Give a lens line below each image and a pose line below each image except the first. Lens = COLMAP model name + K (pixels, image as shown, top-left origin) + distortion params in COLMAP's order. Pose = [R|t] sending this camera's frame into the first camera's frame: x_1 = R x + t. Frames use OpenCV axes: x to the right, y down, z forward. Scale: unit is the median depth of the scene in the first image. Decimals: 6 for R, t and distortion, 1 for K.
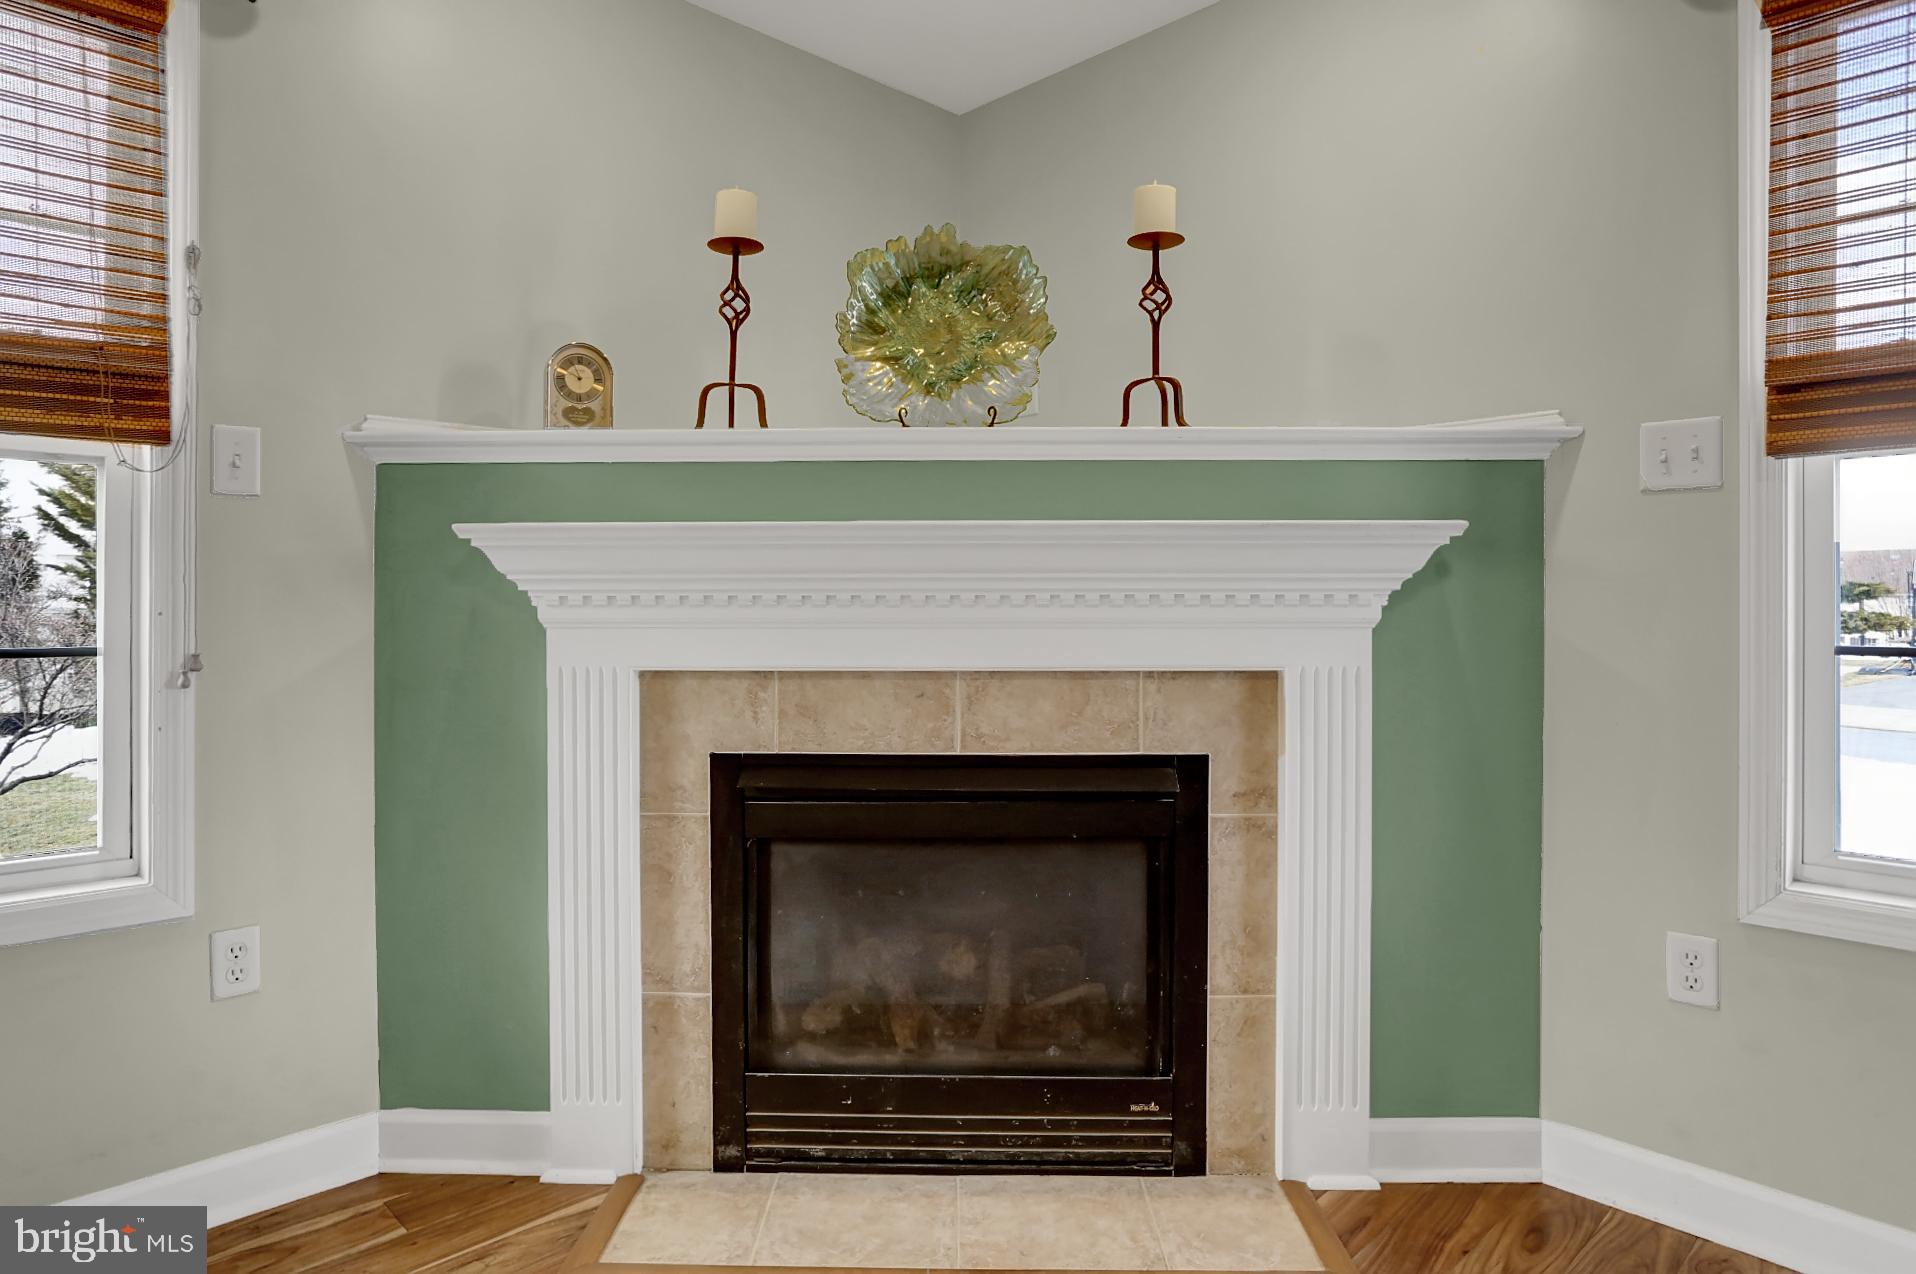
lens RADIAL K [[1061.5, 0, 957.7], [0, 1061.5, 605.4], [0, 0, 1]] dist [-0.058418, 0.000022]
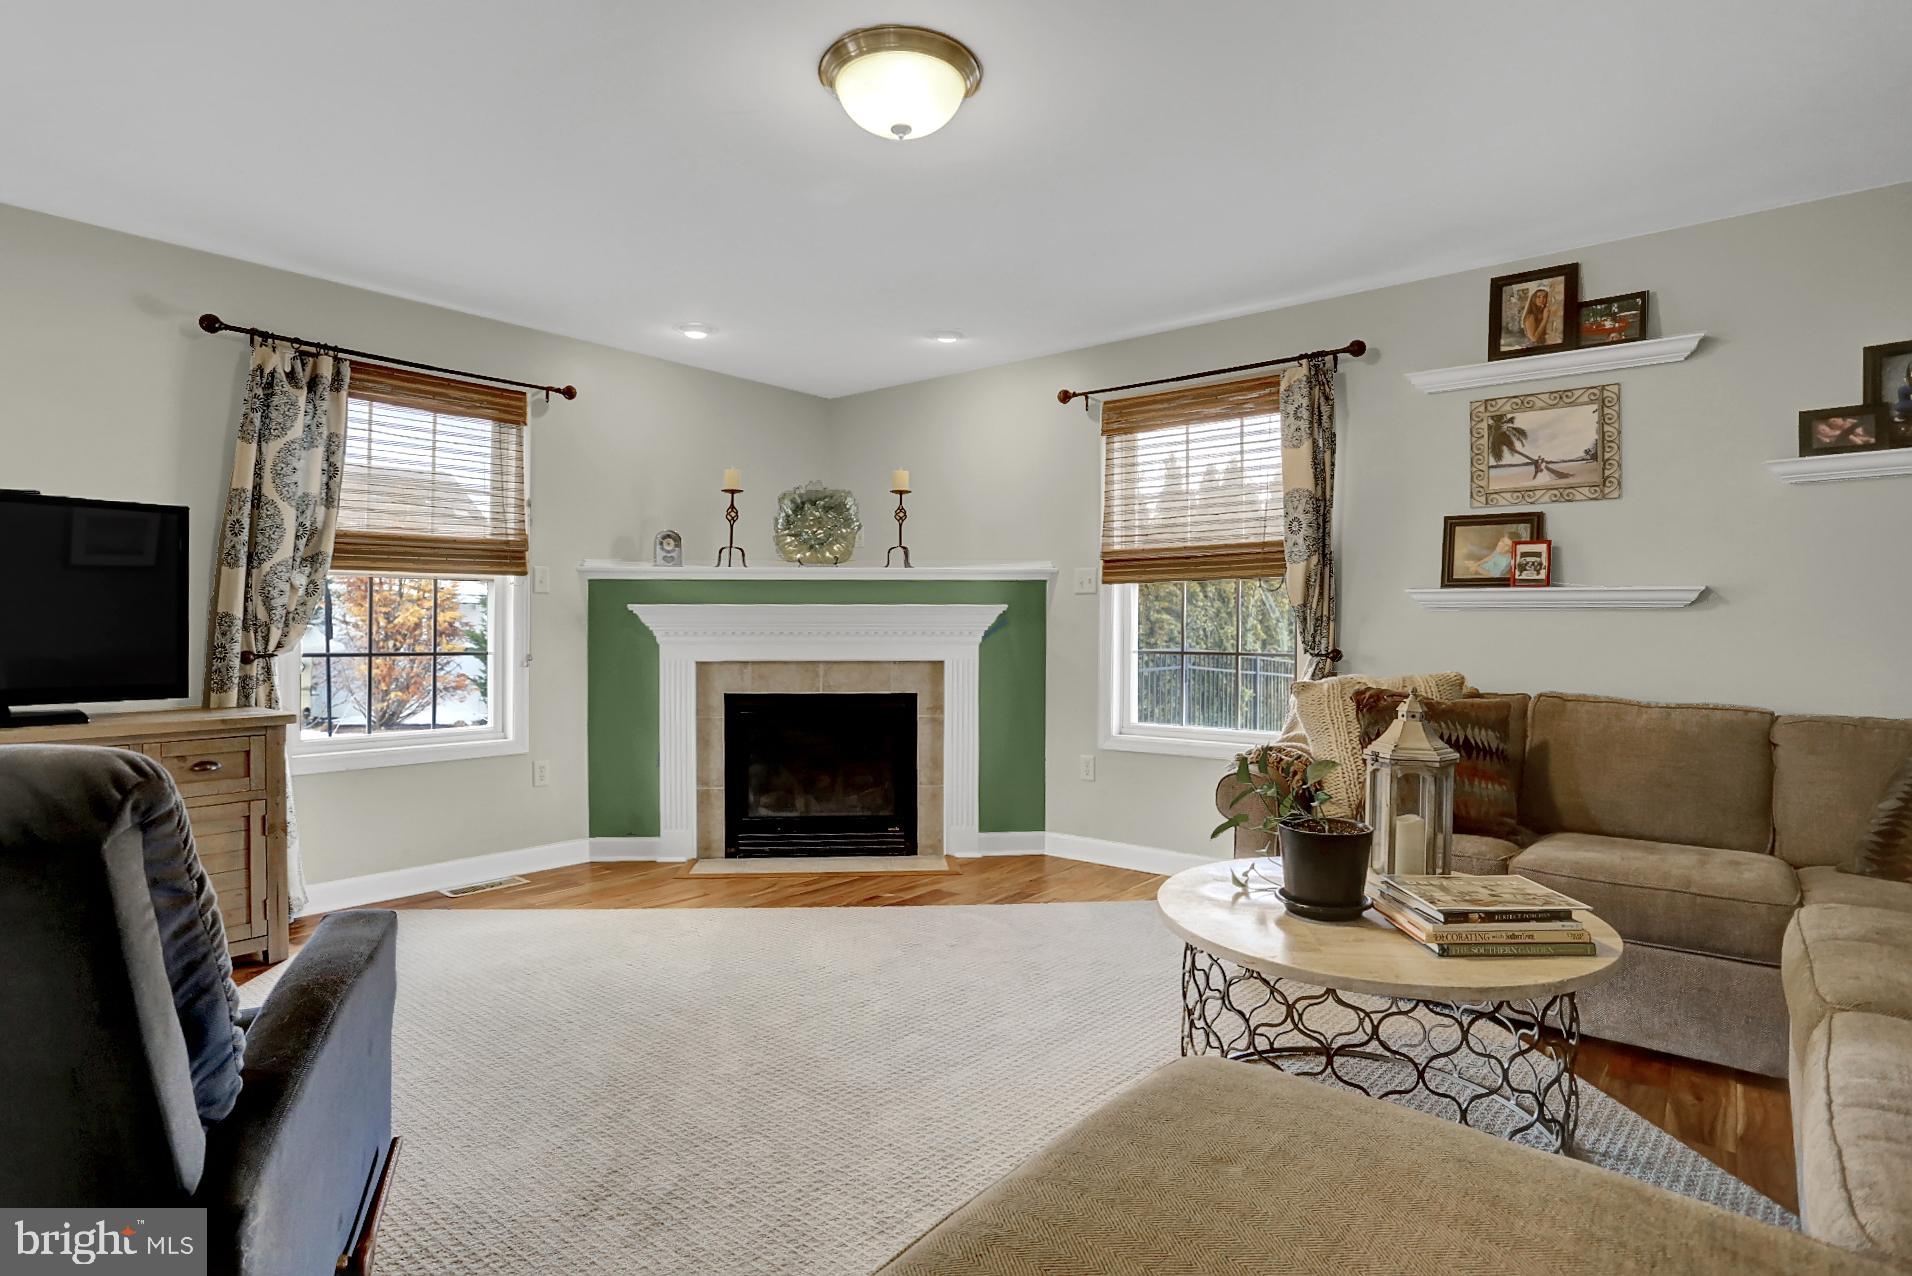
lens RADIAL K [[985.6, 0, 963.6], [0, 985.6, 629.5], [0, 0, 1]] dist [-0.080587, 0.048498]
pose [[0.994081, 0.001049, 0.108640, 0.085388], [-0.000402, 0.999982, -0.005974, -0.001702], [-0.108644, 0.005895, 0.994063, -1.444988]]
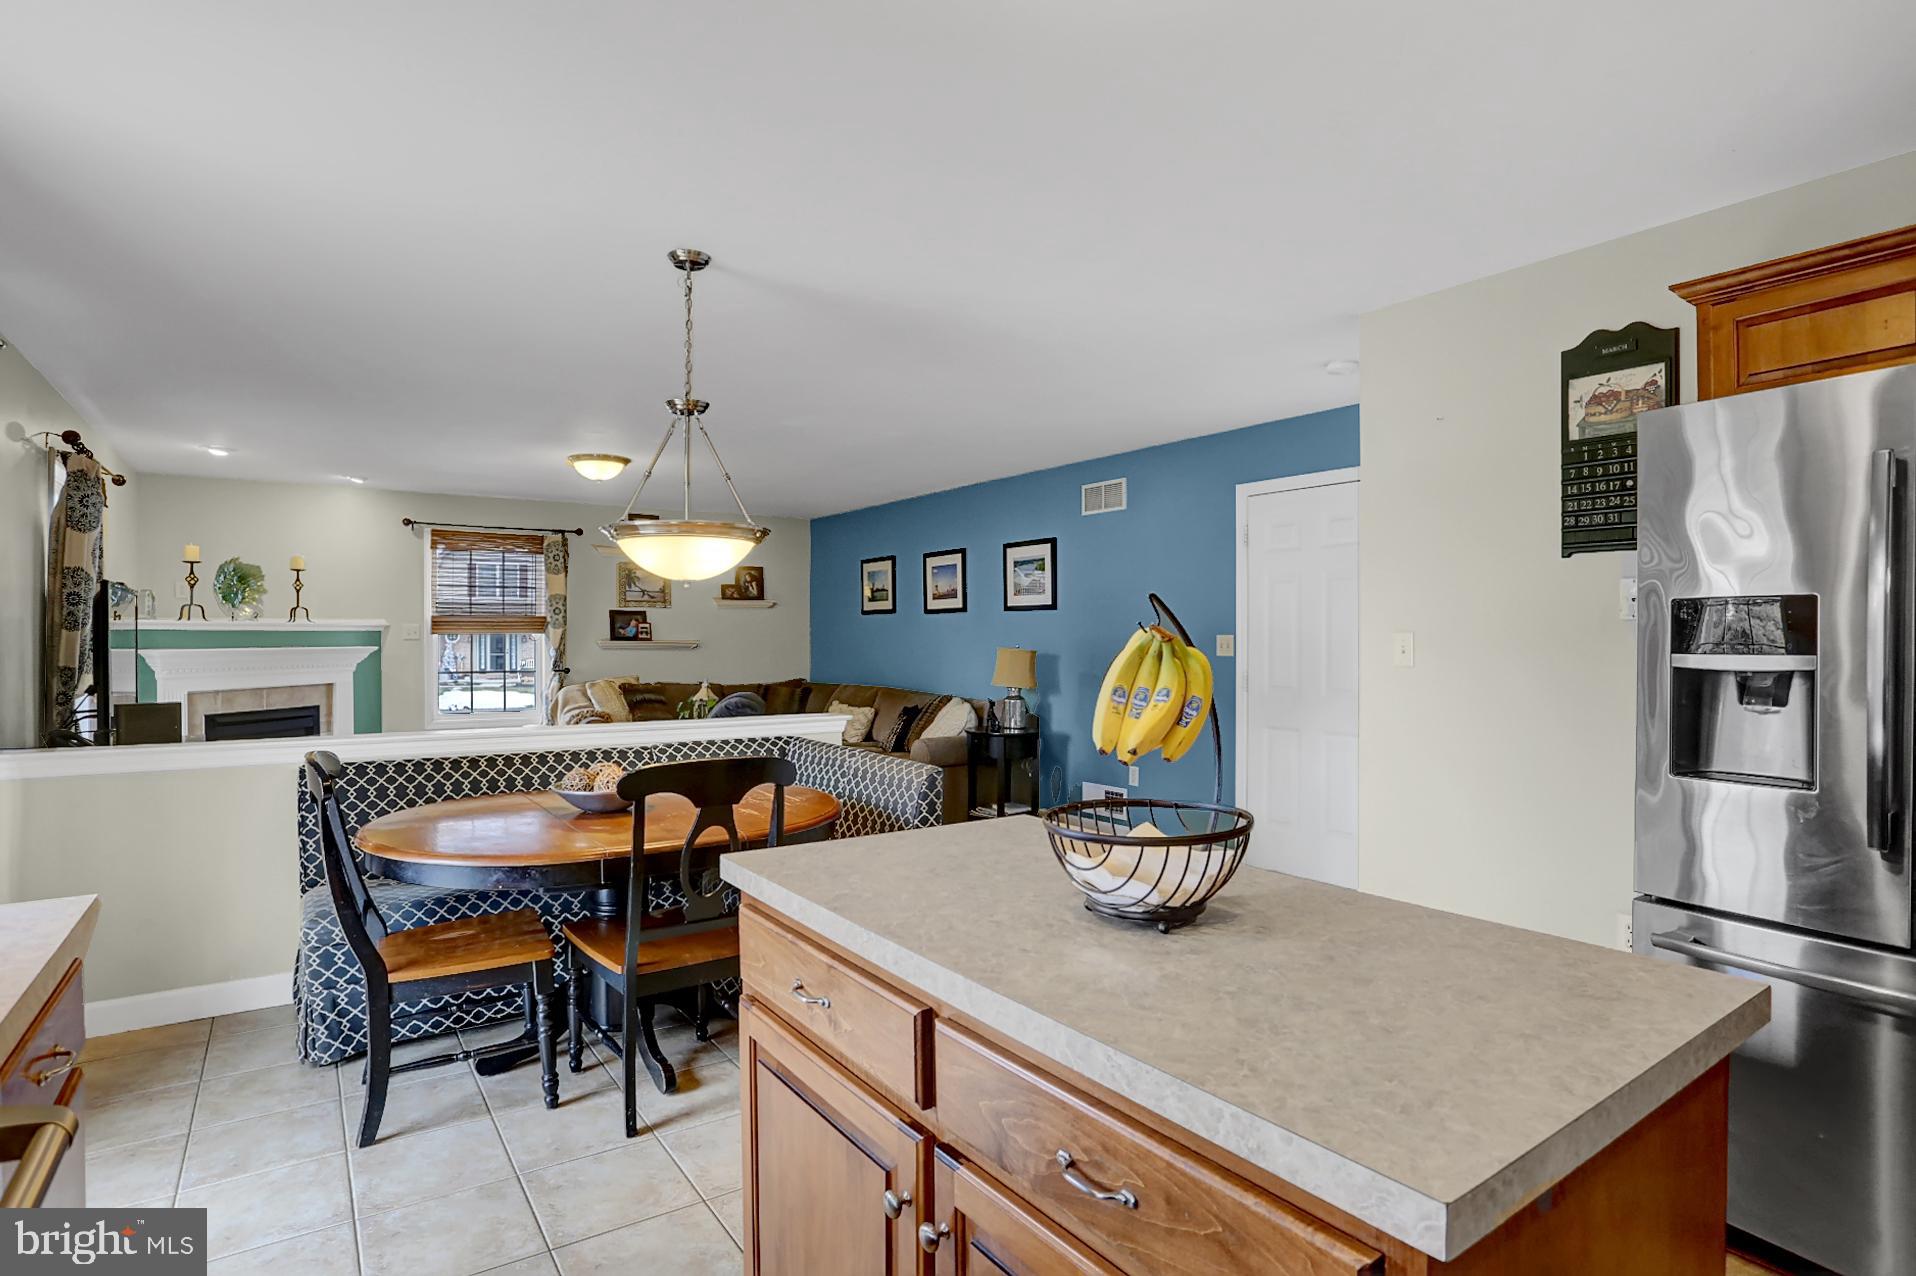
lens RADIAL K [[972.7, 0, 946.9], [0, 972.7, 625.6], [0, 0, 1]] dist [-0.080612, 0.044662]
pose [[0.149769, 0.008945, 0.988681, -2.915350], [0.005181, 0.999938, -0.009832, -0.110290], [-0.988707, 0.006595, 0.149713, -1.861424]]
